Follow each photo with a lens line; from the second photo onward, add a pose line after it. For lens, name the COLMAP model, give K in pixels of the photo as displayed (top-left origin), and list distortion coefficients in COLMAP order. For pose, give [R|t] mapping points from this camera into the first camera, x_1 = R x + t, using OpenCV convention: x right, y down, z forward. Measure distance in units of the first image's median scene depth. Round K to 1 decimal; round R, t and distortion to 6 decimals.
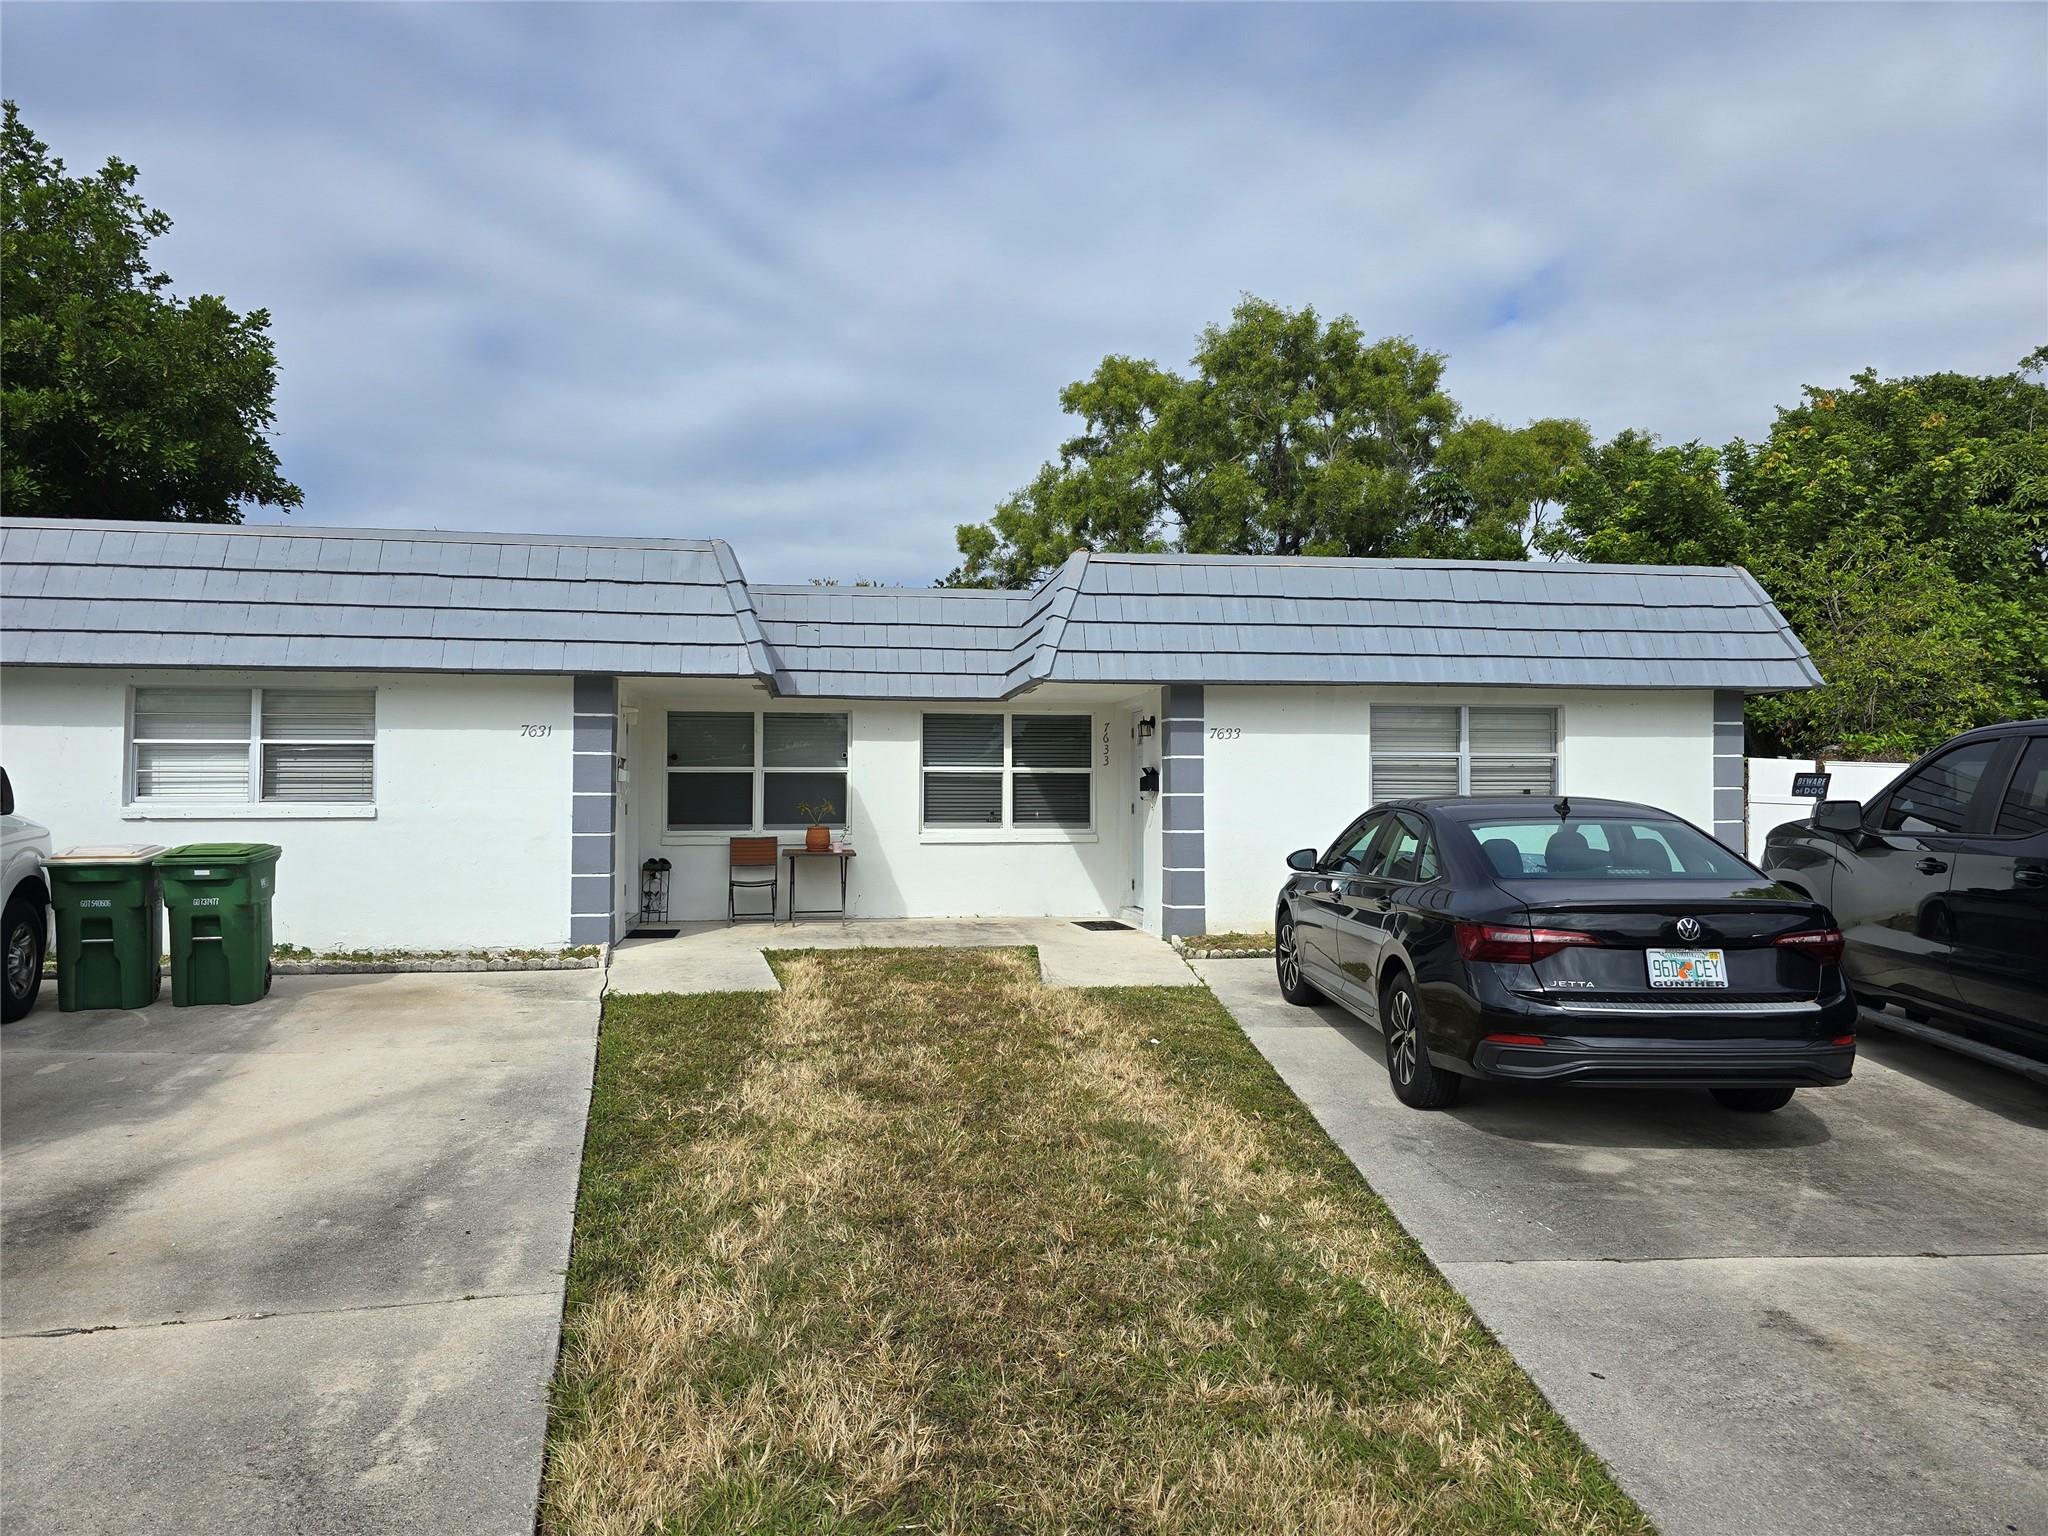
lens RADIAL K [[1390.1, 0, 1020.1], [0, 1390.1, 774.0], [0, 0, 1]] dist [0.057657, -0.049684]
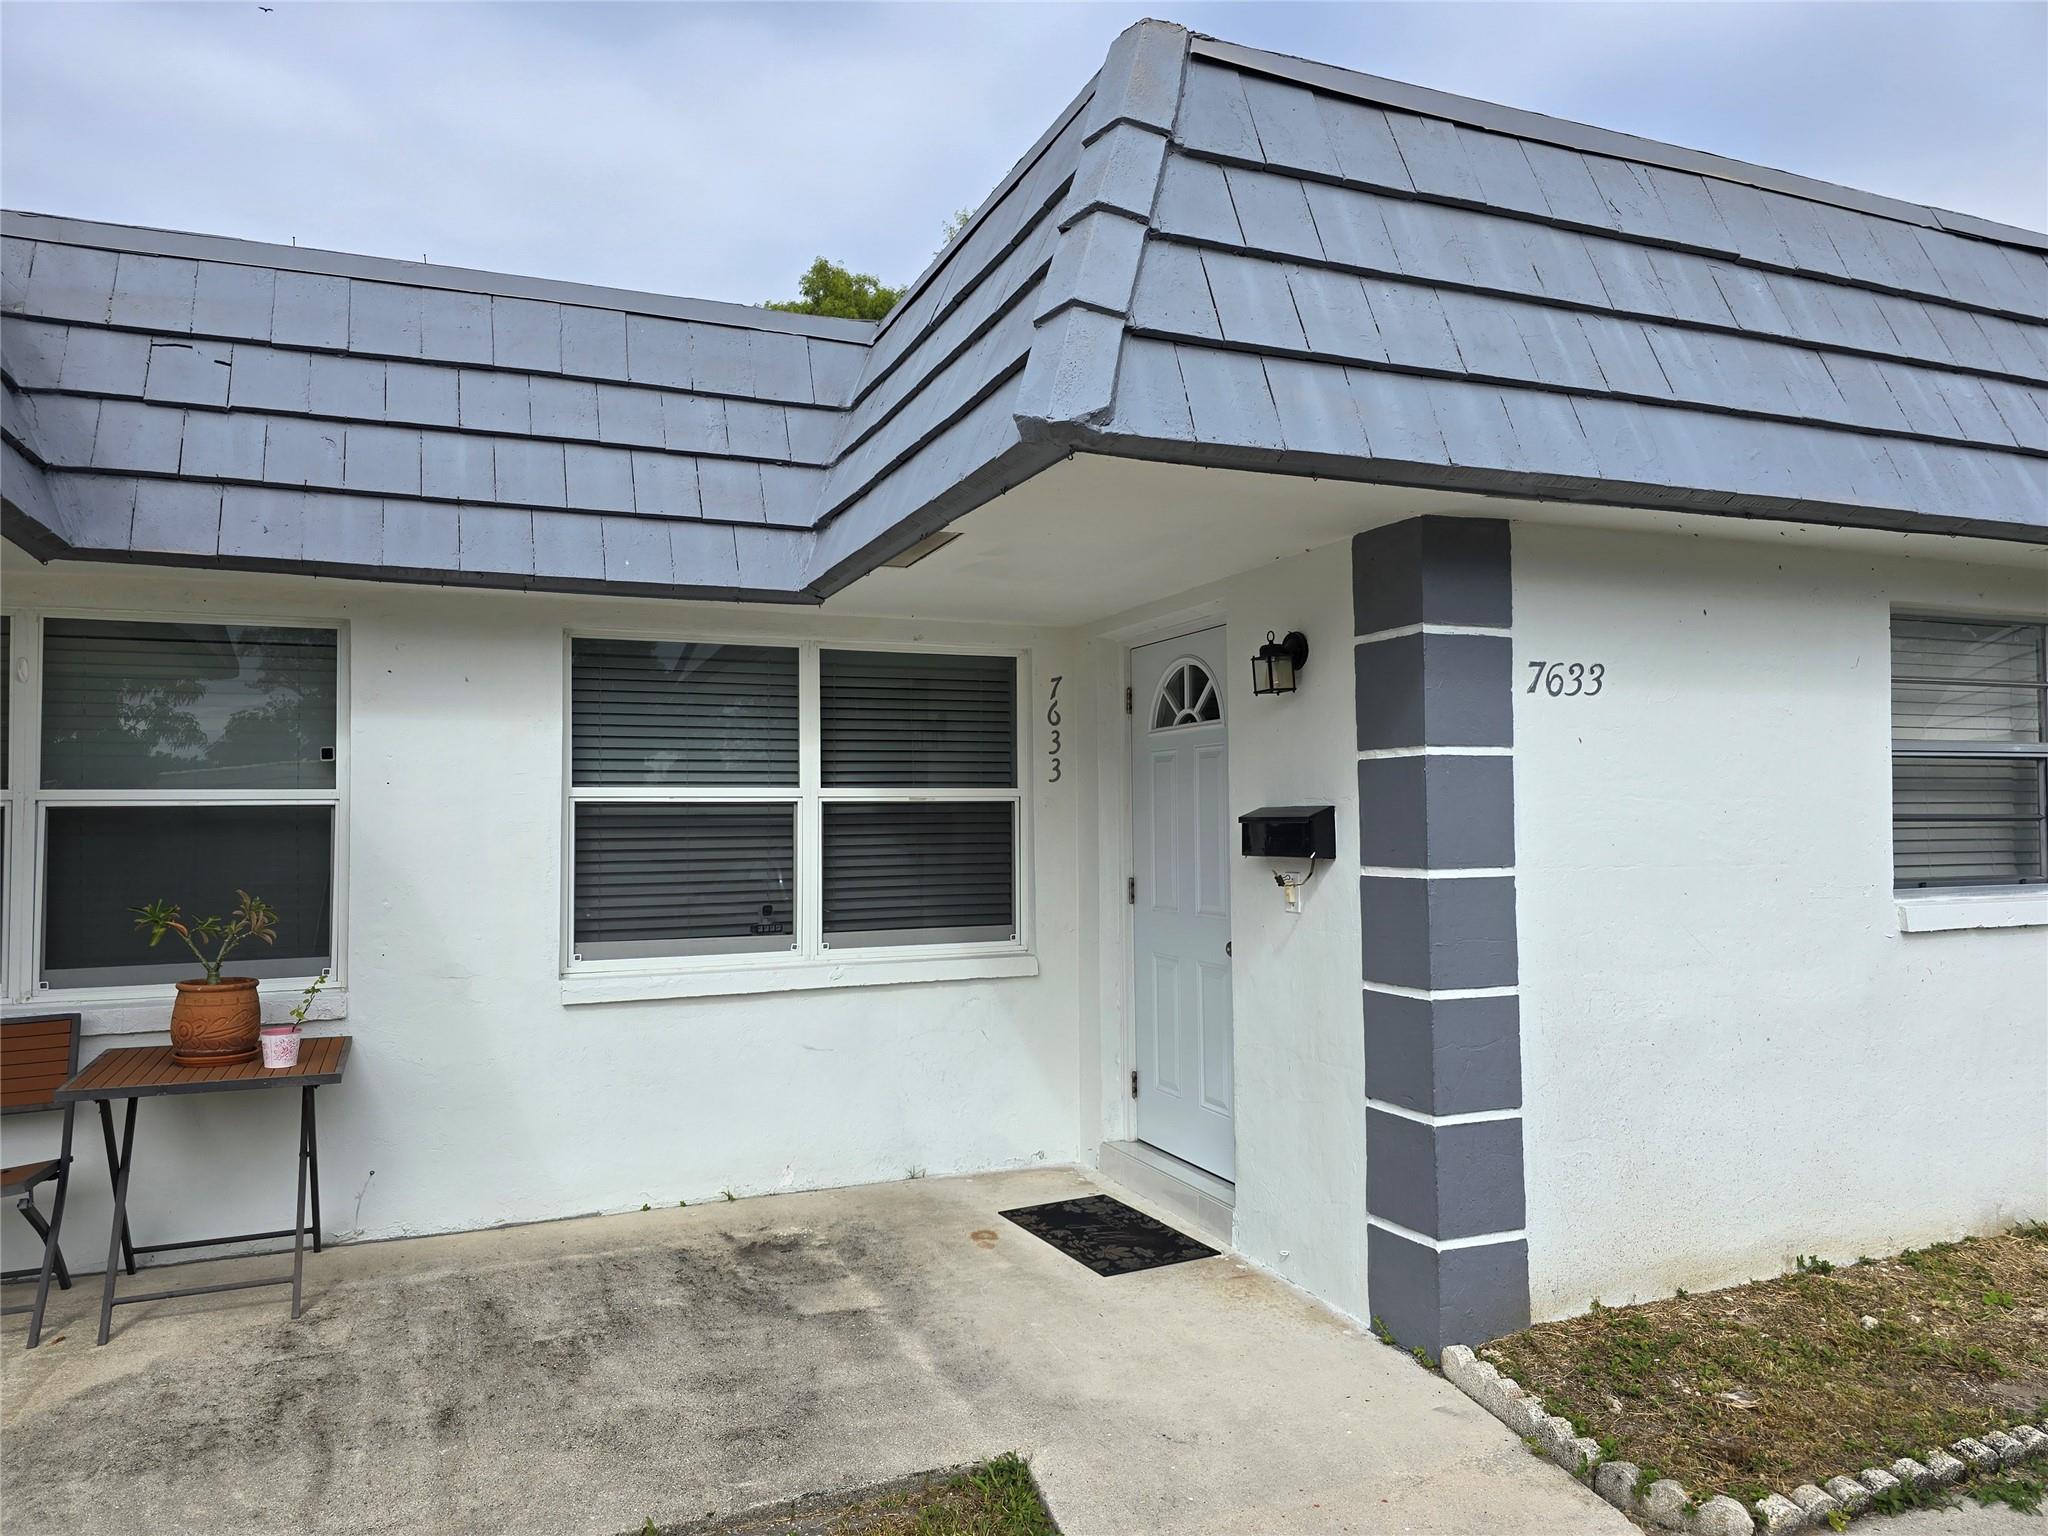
lens RADIAL K [[1390.1, 0, 1034.6], [0, 1390.1, 768.2], [0, 0, 1]] dist [0.057657, -0.049684]
pose [[0.968393, 0.001234, 0.249428, -0.044725], [0.003658, 0.999810, -0.019145, -0.002656], [-0.249404, 0.019453, 0.968204, 0.629602]]
